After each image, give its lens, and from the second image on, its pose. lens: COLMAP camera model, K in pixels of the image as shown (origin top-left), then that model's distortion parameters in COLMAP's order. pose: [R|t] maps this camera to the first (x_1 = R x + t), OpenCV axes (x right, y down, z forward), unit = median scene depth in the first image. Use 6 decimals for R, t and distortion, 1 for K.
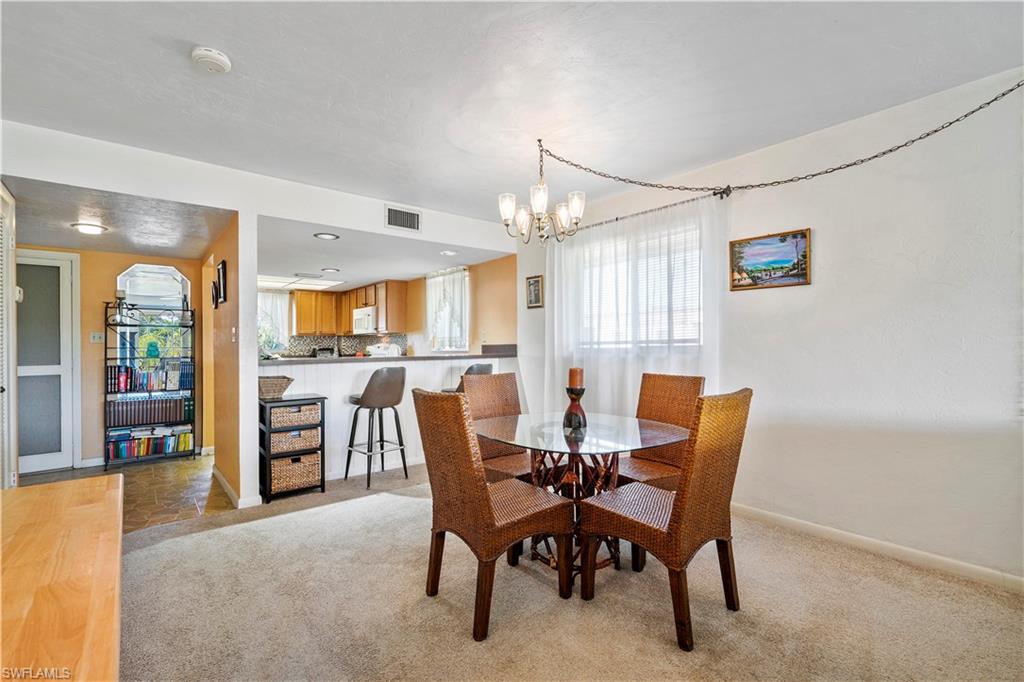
lens RADIAL K [[466.6, 0, 506.0], [0, 466.6, 338.0], [0, 0, 1]] dist [-0.000207, 0.001329]
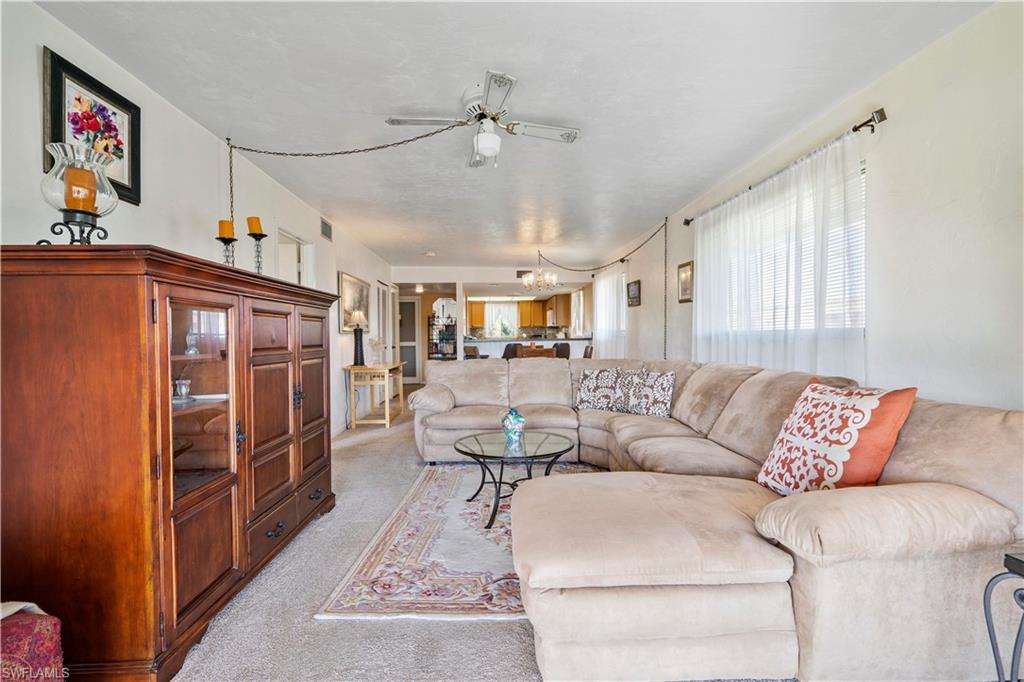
lens RADIAL K [[466.6, 0, 511.4], [0, 466.6, 341.7], [0, 0, 1]] dist [-0.000207, 0.001329]
pose [[0.817099, 0.005344, -0.576473, 0.672717], [0.013722, 0.999493, 0.028716, -0.005635], [0.576334, -0.031375, 0.816611, -0.549015]]
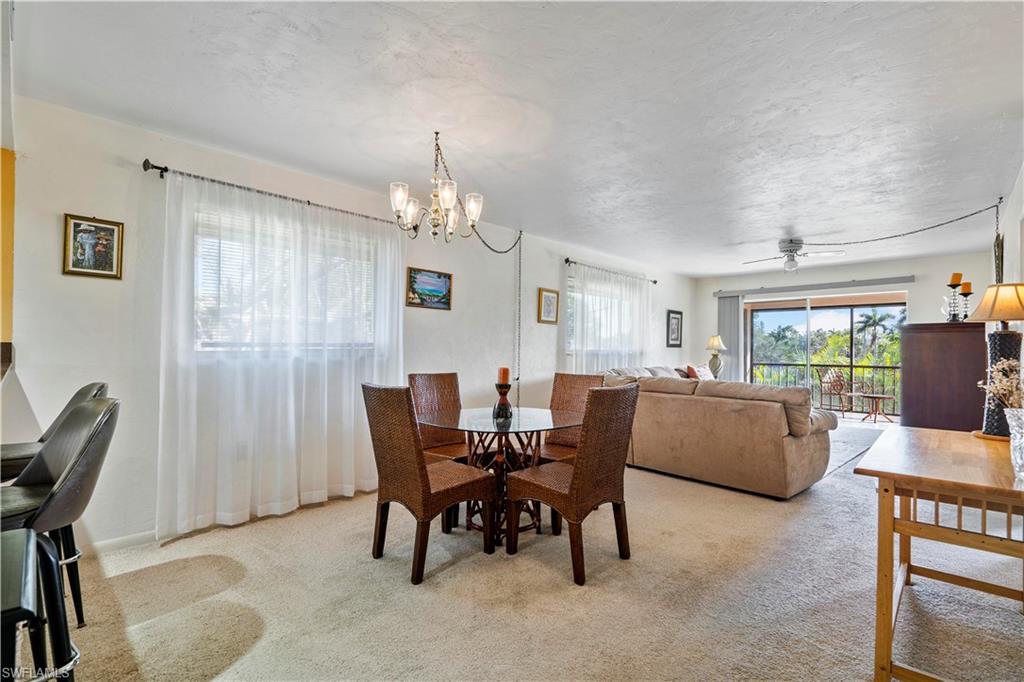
lens RADIAL K [[466.6, 0, 521.1], [0, 466.6, 344.0], [0, 0, 1]] dist [-0.000207, 0.001329]
pose [[-0.147981, 0.009608, 0.988943, -0.433004], [-0.025033, 0.999596, -0.013458, 0.006414], [-0.988673, -0.026748, -0.147681, 0.463619]]
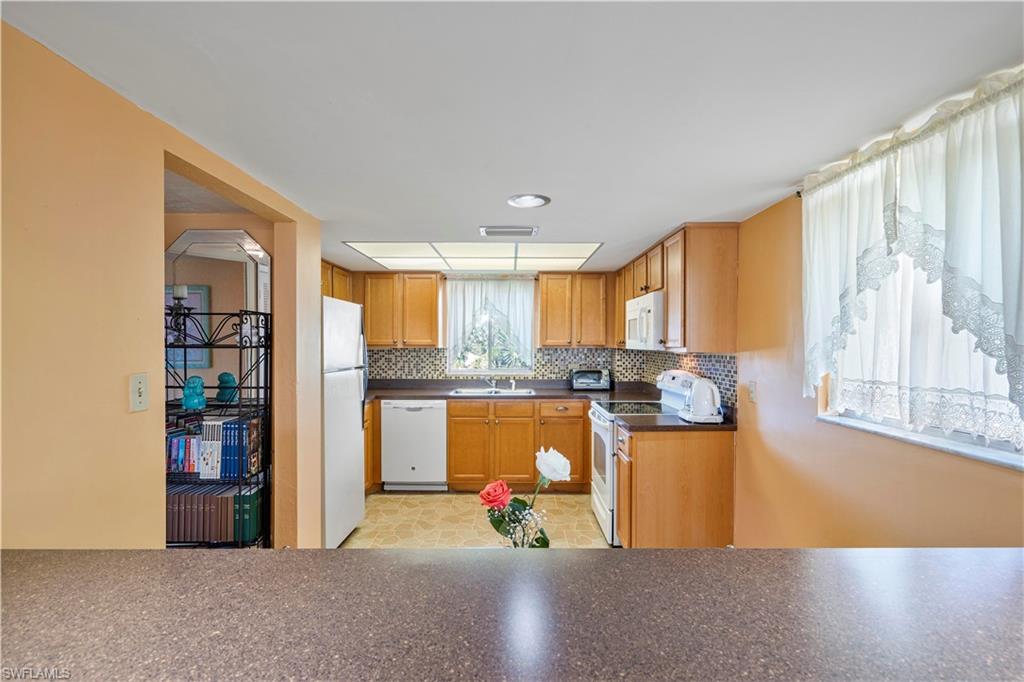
lens RADIAL K [[466.6, 0, 511.6], [0, 466.6, 345.3], [0, 0, 1]] dist [-0.000207, 0.001329]
pose [[0.783650, 0.014684, -0.621028, -0.135796], [0.000908, 0.999692, 0.024783, -0.032591], [0.621201, -0.019985, 0.783396, 0.663066]]
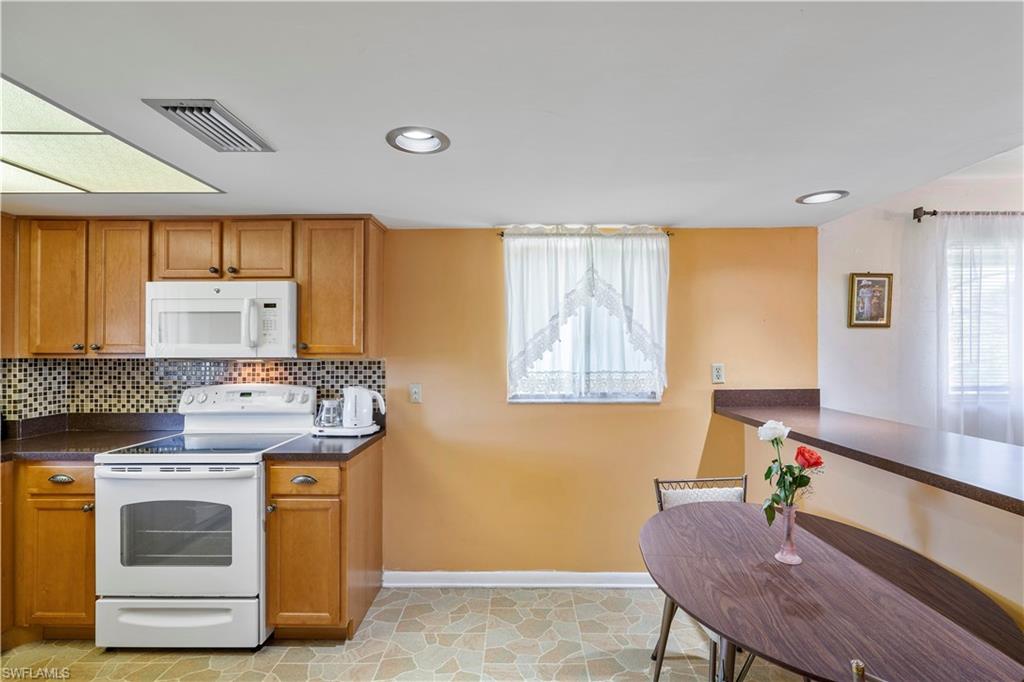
lens RADIAL K [[466.6, 0, 513.7], [0, 466.6, 347.7], [0, 0, 1]] dist [-0.000207, 0.001329]
pose [[0.630383, 0.008774, 0.776235, -0.534806], [-0.016424, 0.999863, 0.002036, -0.026134], [-0.776111, -0.014032, 0.630440, 0.772716]]
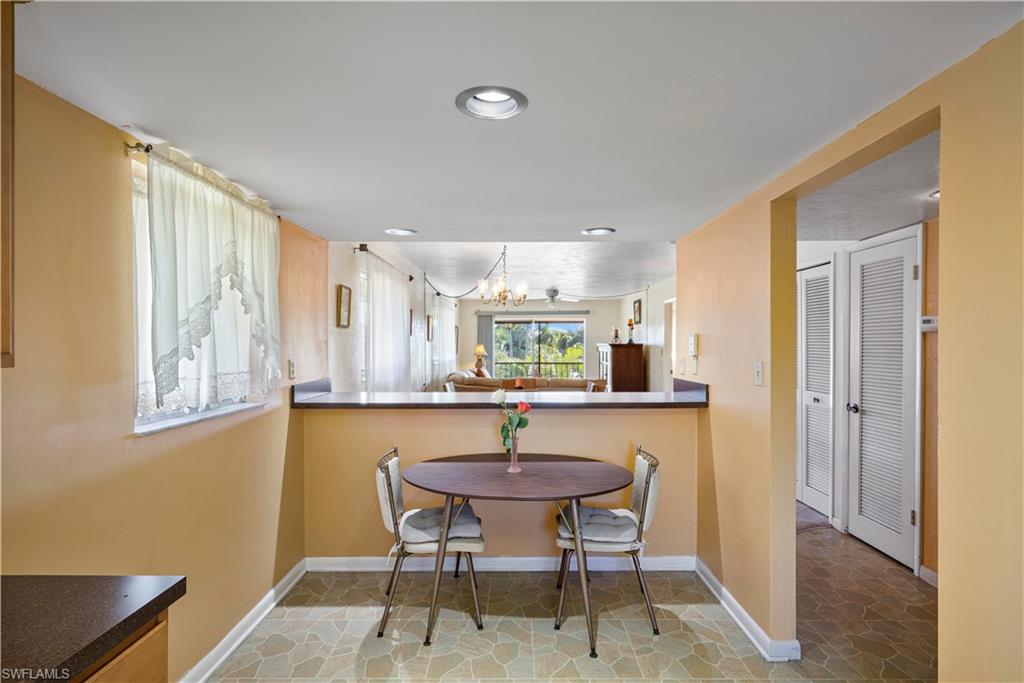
lens RADIAL K [[514.4, 0, 508.2], [0, 514.4, 344.9], [0, 0, 1]] dist [-0.000563, 0.000008]
pose [[-0.774883, 0.002822, 0.632098, -0.533865], [-0.007658, 0.999875, -0.013852, -0.021214], [-0.632058, -0.015574, -0.774764, 1.170092]]
